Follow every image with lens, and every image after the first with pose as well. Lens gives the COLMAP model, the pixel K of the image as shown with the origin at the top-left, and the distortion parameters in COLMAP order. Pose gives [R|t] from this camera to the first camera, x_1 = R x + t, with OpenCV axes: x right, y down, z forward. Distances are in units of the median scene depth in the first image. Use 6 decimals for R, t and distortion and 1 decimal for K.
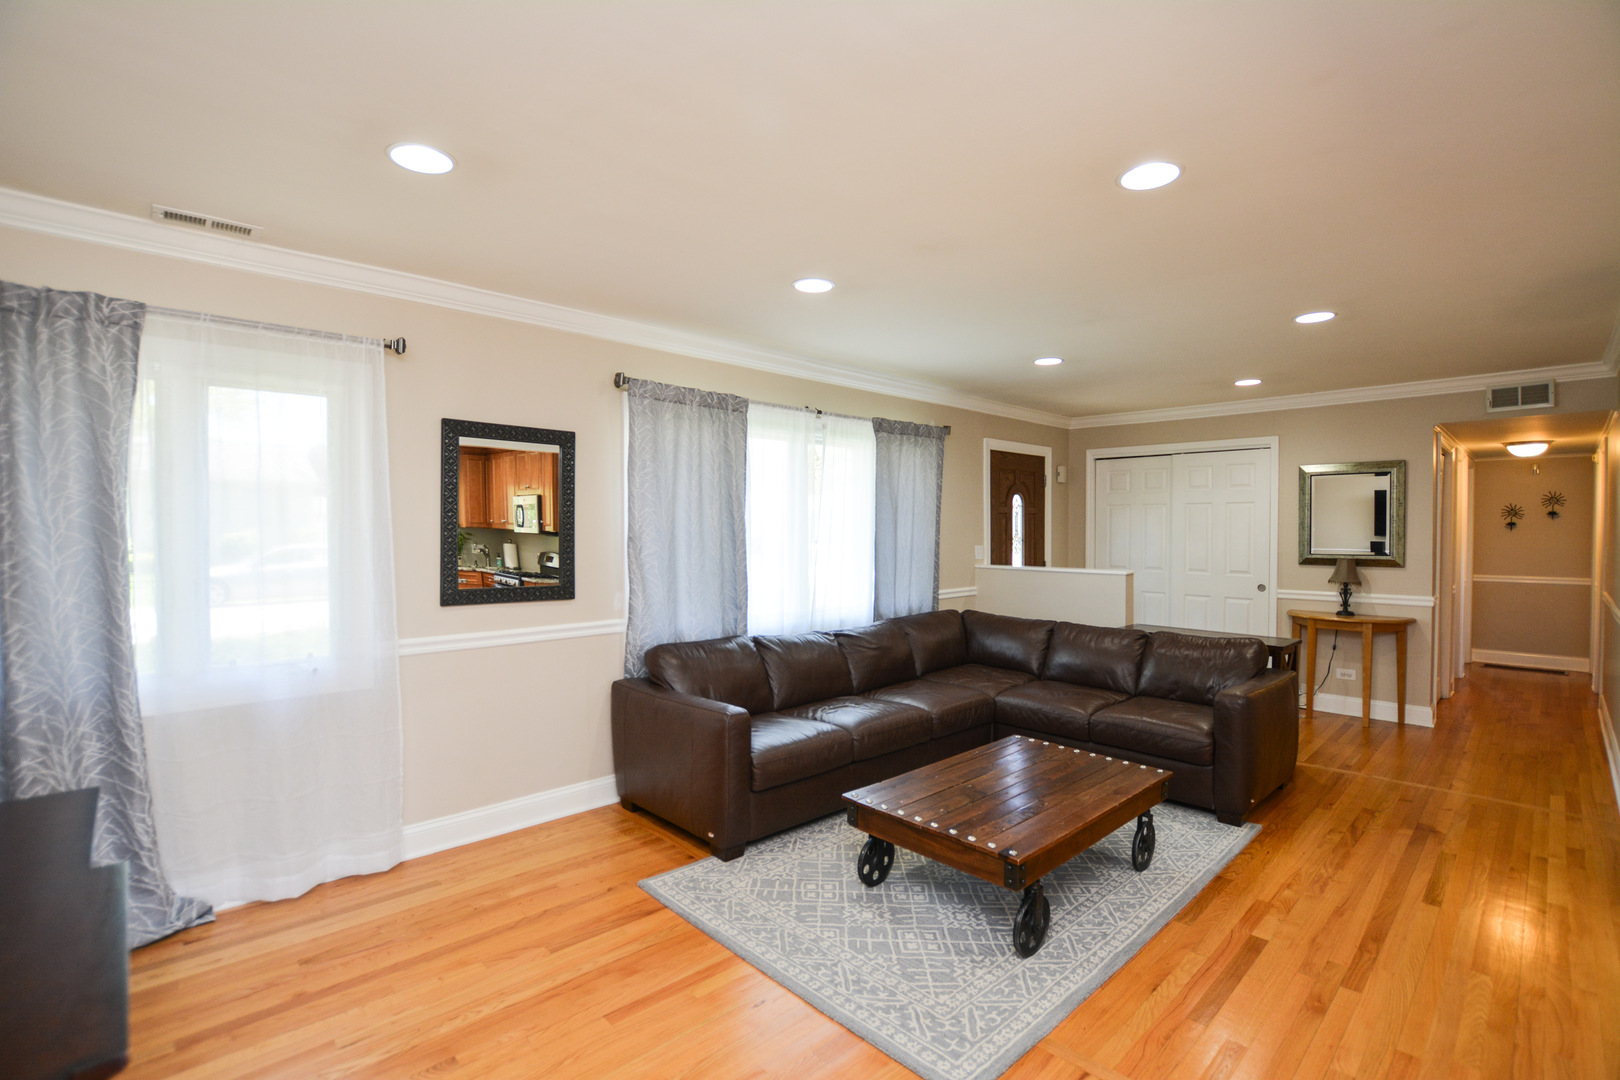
lens RADIAL K [[746.9, 0, 810.0], [0, 746.9, 540.0], [0, 0, 1]] dist [-0.023856, -0.000595]
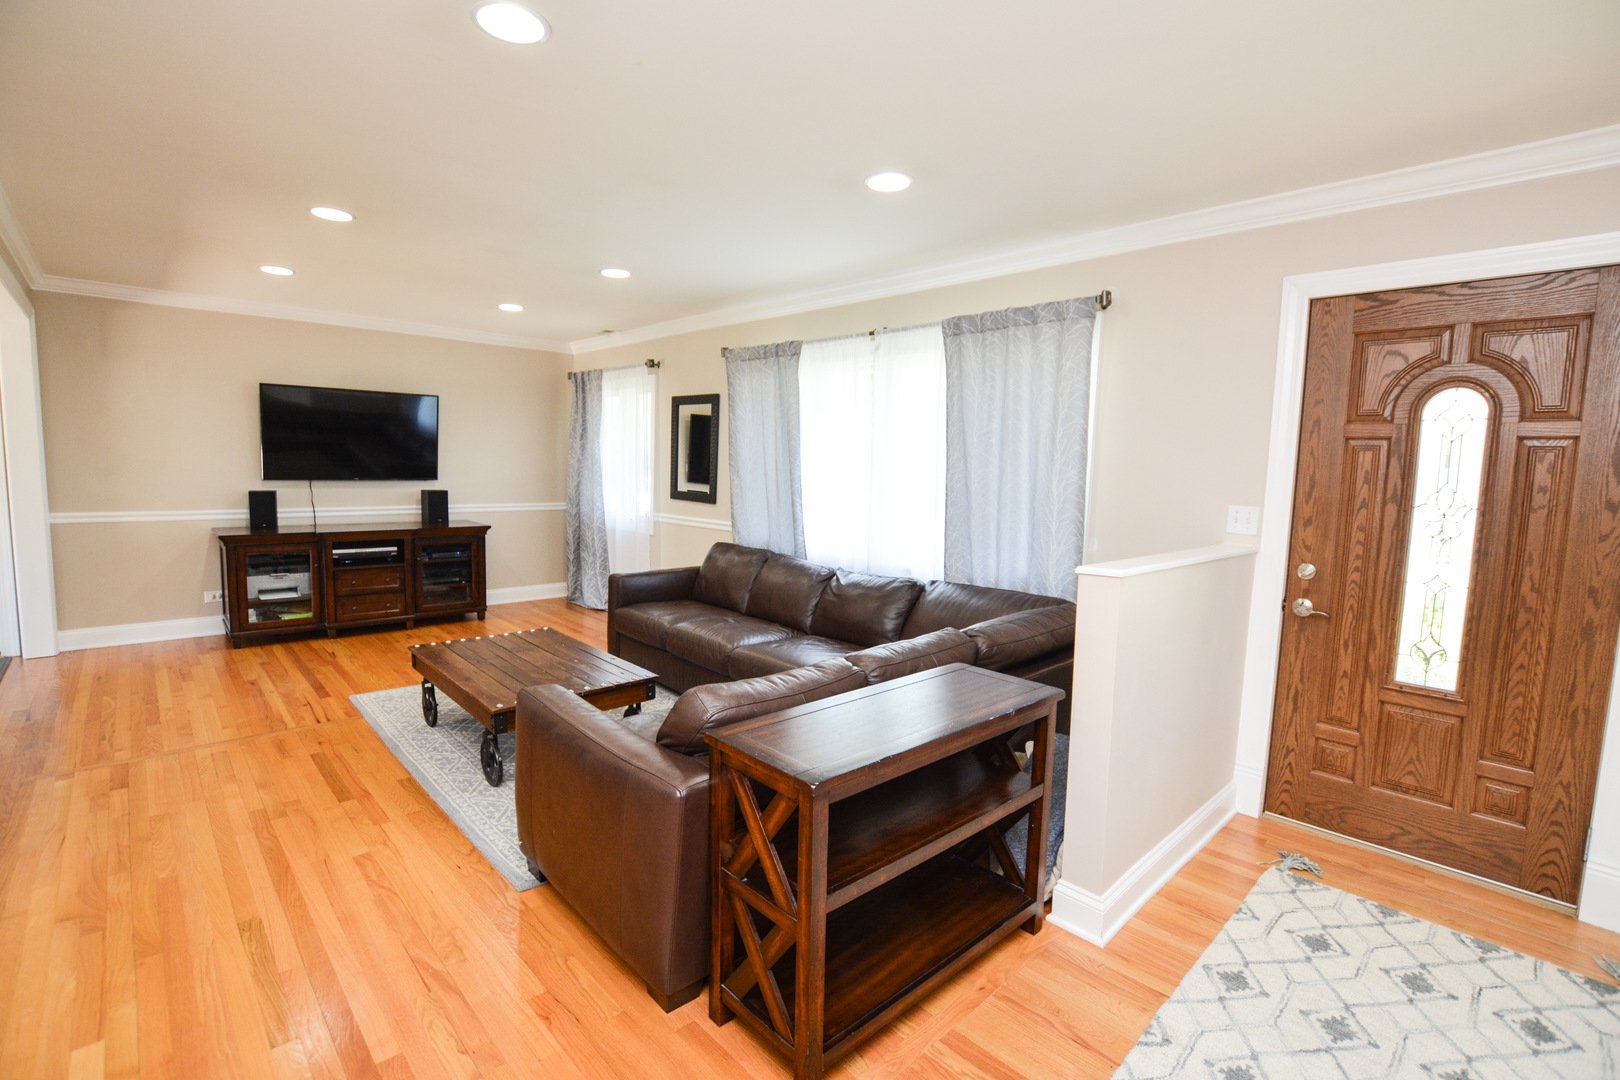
lens RADIAL K [[726.0, 0, 810.0], [0, 726.0, 540.0], [0, 0, 1]] dist [-0.027910, 0.000296]
pose [[-0.001055, 0.112788, -0.993619, 0.831340], [-0.036248, 0.992962, 0.112752, -0.015872], [0.999342, 0.036135, 0.003041, 0.842136]]
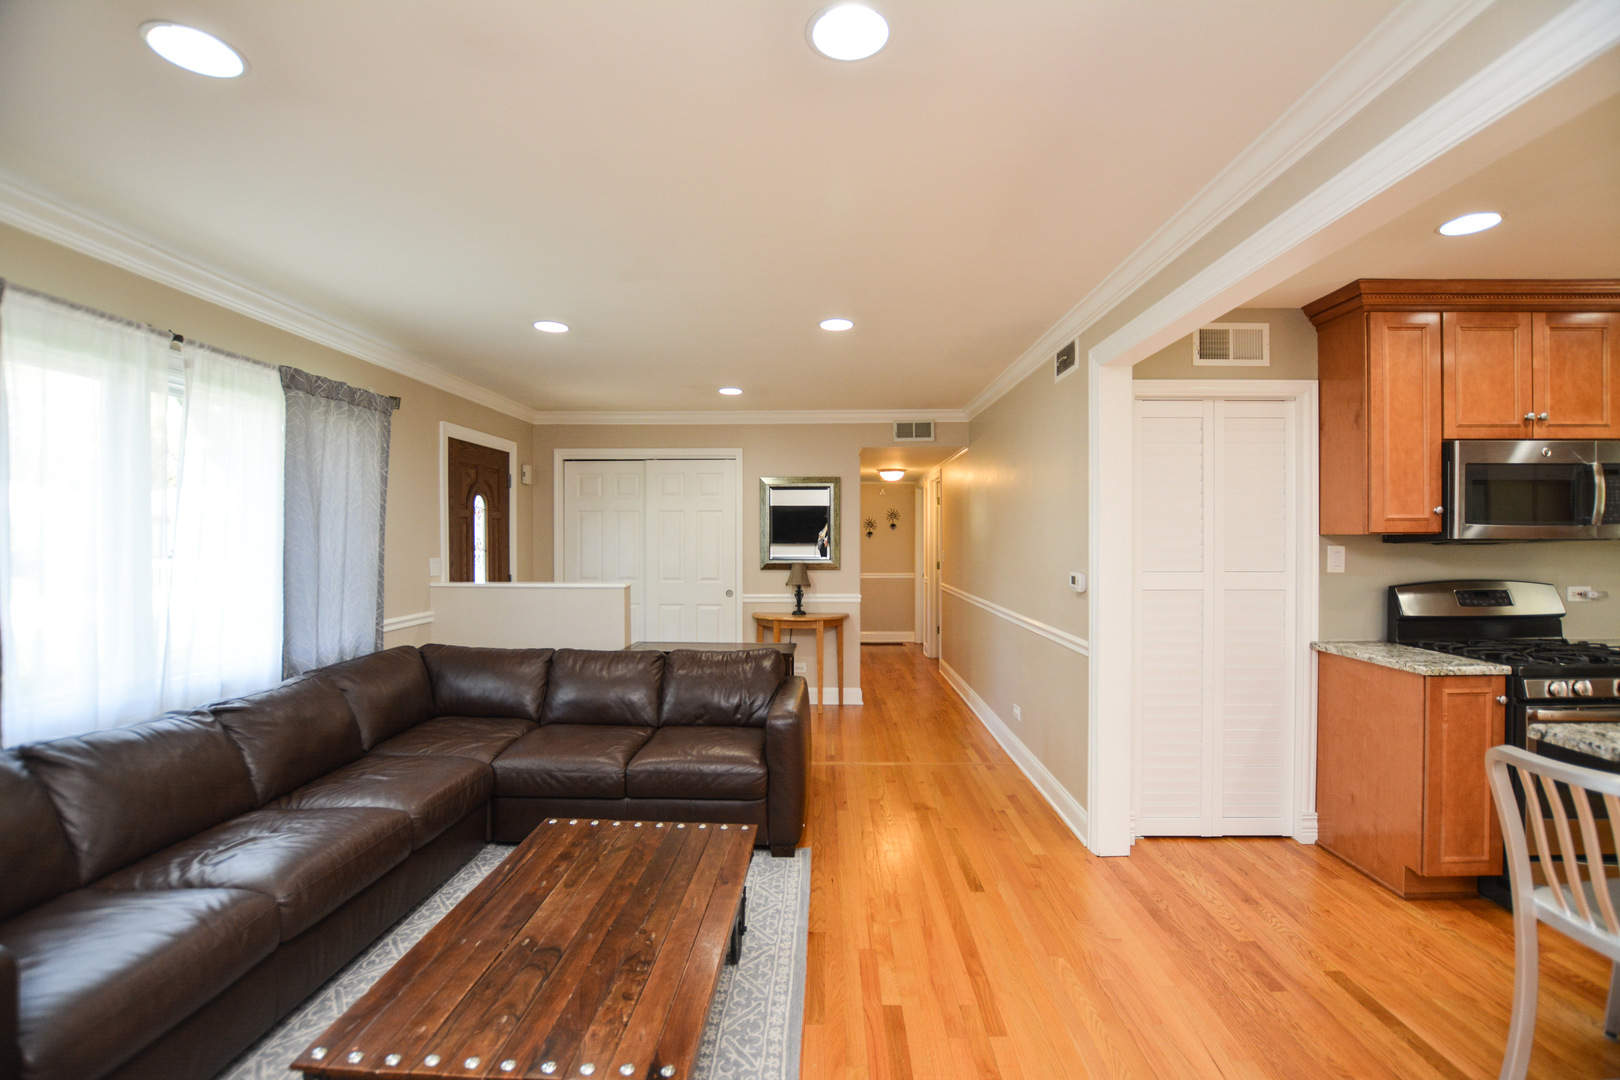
lens RADIAL K [[718.5, 0, 812.6], [0, 718.5, 540.9], [0, 0, 1]] dist [-0.032219, 0.003946]
pose [[0.709362, -0.003933, 0.704833, -0.020022], [0.013006, 0.999887, -0.007510, -0.000161], [-0.704724, 0.014494, 0.709333, 0.232797]]
